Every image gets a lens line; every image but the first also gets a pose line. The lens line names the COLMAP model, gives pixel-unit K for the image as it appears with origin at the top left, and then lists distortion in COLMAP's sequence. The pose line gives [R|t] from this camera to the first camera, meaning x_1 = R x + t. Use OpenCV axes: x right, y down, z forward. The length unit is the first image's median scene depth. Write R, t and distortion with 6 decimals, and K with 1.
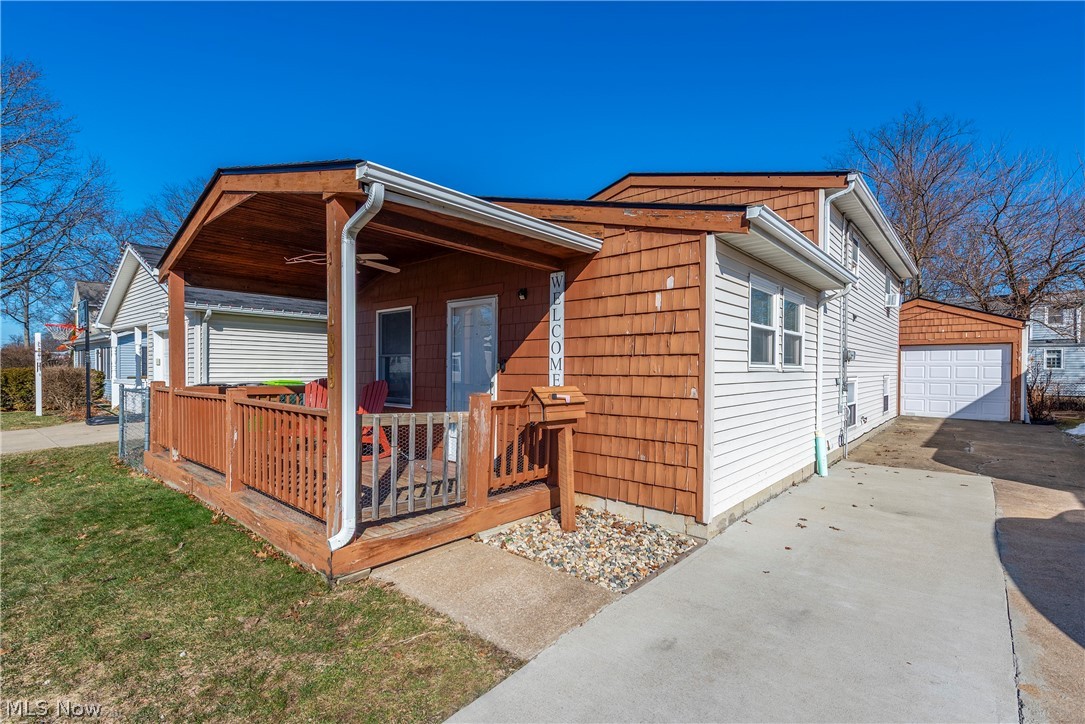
lens RADIAL K [[497.6, 0, 549.6], [0, 497.6, 375.6], [0, 0, 1]] dist [0.020634, -0.000784]
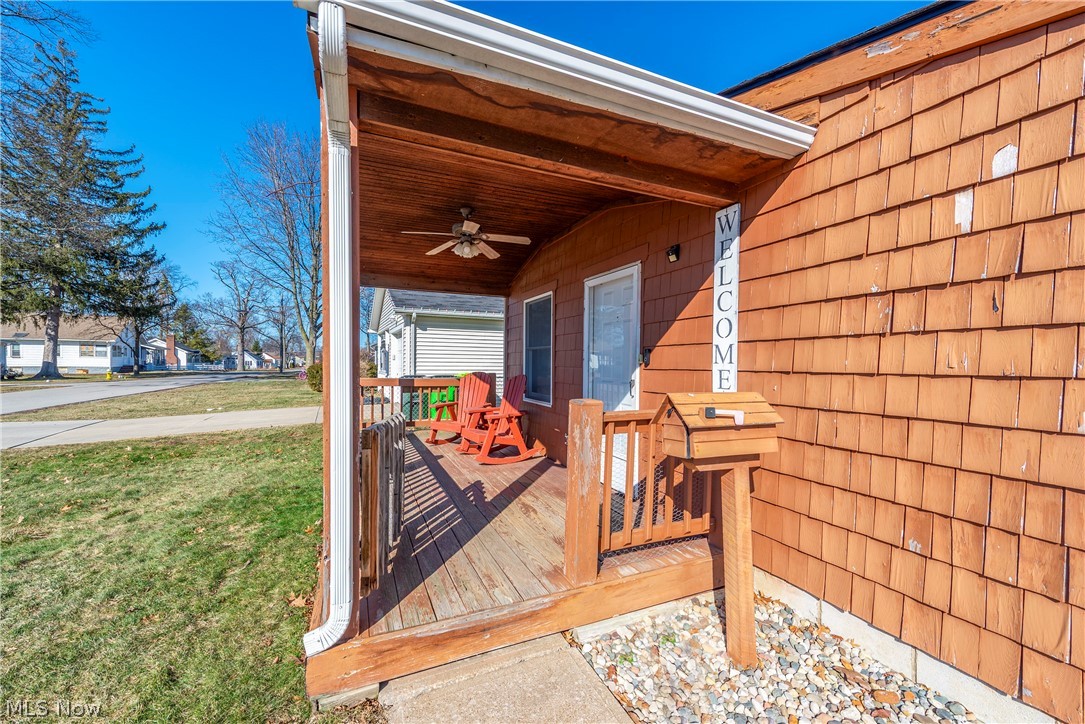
lens RADIAL K [[424.7, 0, 541.0], [0, 424.7, 368.1], [0, 0, 1]] dist [0.014727, -0.003123]
pose [[0.907484, 0.005699, -0.420047, 0.029371], [-0.006813, 0.999976, -0.001153, -0.003175], [0.420031, 0.003909, 0.907501, 0.419320]]
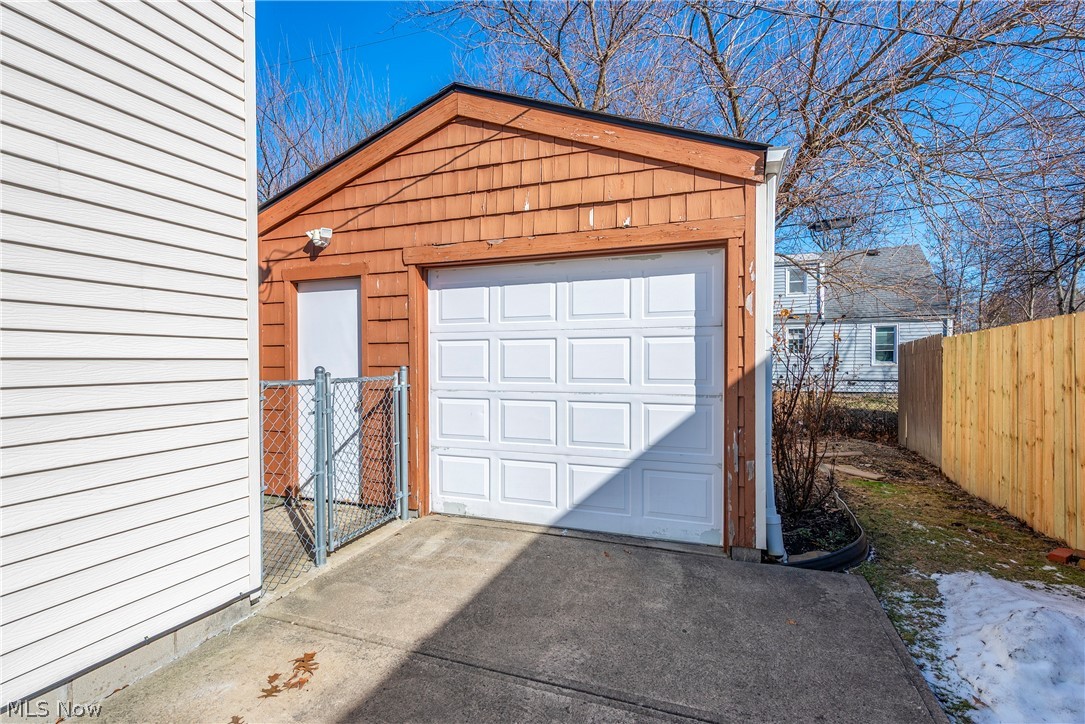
lens RADIAL K [[504.3, 0, 536.6], [0, 504.3, 362.2], [0, 0, 1]] dist [0.025682, 0.000172]
pose [[0.946149, -0.007537, 0.323644, 1.848286], [0.009763, 0.999939, -0.005256, -0.011503], [-0.323584, 0.008133, 0.946164, 1.969668]]
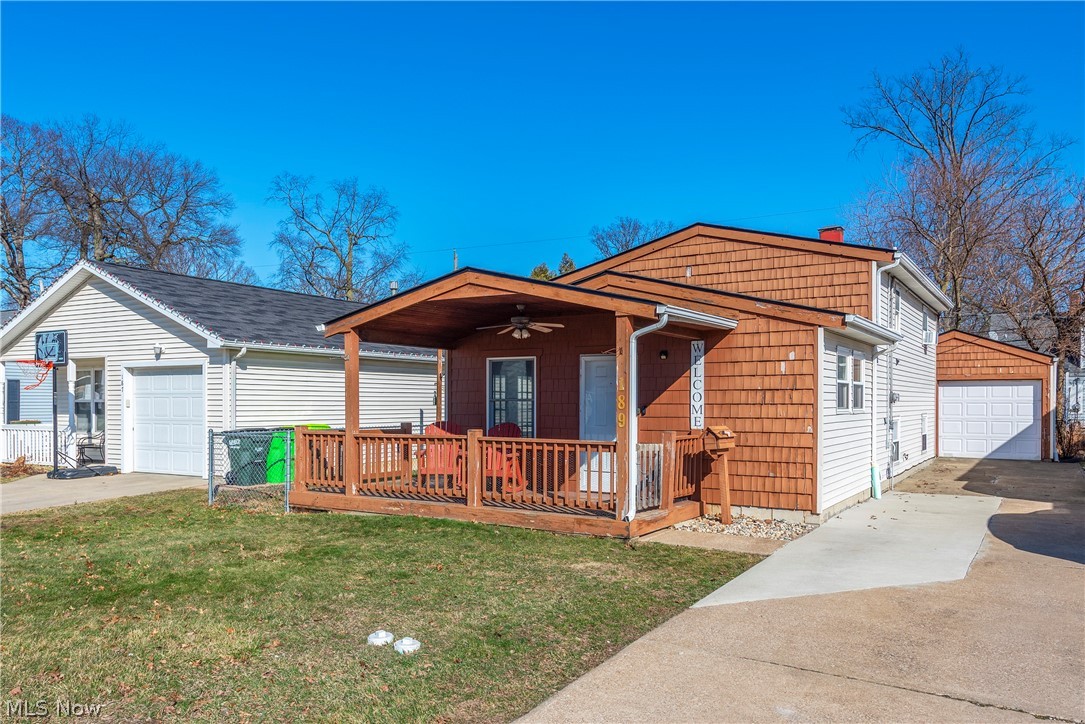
lens RADIAL K [[847.6, 0, 522.4], [0, 847.6, 409.7], [0, 0, 1]] dist [0.029503, -0.004070]
pose [[0.988553, -0.005826, 0.150764, -0.800280], [0.006366, 0.999975, -0.003097, -0.018926], [-0.150742, 0.004021, 0.988565, -1.185778]]
